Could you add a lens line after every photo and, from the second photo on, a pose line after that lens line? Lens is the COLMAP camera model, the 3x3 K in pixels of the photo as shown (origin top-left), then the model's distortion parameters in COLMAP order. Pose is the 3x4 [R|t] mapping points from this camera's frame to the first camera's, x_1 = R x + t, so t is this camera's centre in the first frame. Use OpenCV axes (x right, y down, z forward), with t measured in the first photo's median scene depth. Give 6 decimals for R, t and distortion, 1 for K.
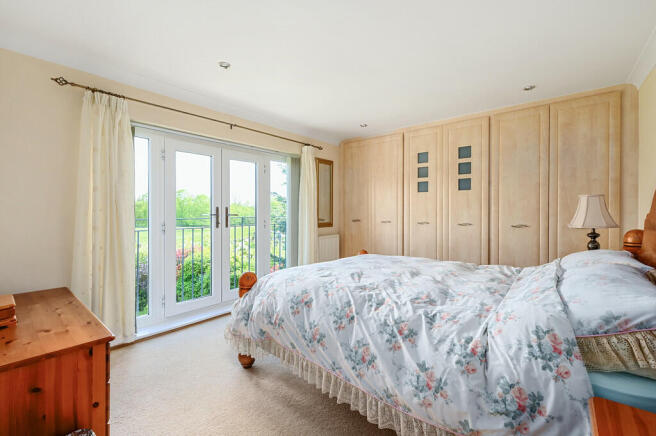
lens RADIAL K [[278.9, 0, 330.2], [0, 278.9, 215.1], [0, 0, 1]] dist [-0.002106, 0.000076]
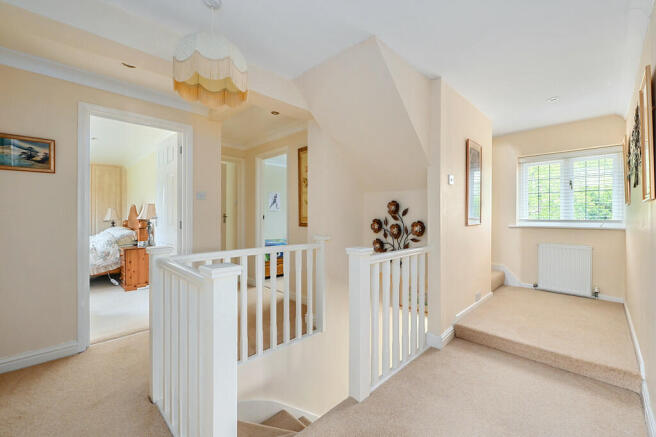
lens RADIAL K [[271.0, 0, 330.2], [0, 271.0, 216.3], [0, 0, 1]] dist [0.000005, 0.000907]
pose [[0.092989, -0.000542, 0.995667, -1.517039], [0.004924, 0.999988, 0.000084, 0.017108], [-0.995655, 0.004895, 0.092990, -1.384622]]
